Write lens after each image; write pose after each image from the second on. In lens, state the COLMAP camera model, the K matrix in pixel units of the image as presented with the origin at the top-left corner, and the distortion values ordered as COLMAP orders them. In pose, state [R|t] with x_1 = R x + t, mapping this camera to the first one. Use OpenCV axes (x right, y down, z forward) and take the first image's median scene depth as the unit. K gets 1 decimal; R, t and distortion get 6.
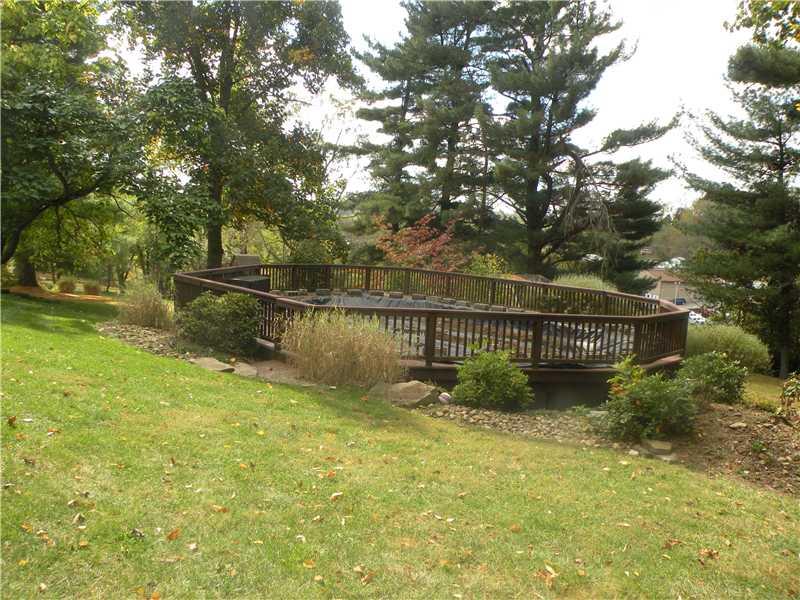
lens RADIAL K [[649.6, 0, 400.8], [0, 649.6, 304.2], [0, 0, 1]] dist [-0.158777, 0.150717]
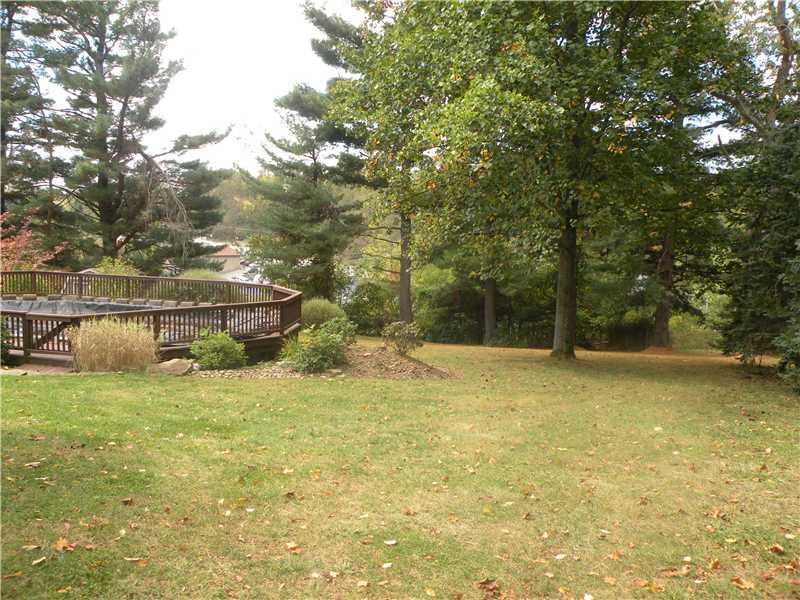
lens RADIAL K [[649.6, 0, 400.8], [0, 649.6, 304.2], [0, 0, 1]] dist [-0.158777, 0.150717]
pose [[0.742787, -0.100376, 0.661960, -0.192403], [0.071939, 0.994939, 0.070144, -0.025461], [-0.665651, -0.004481, 0.746249, -0.153659]]
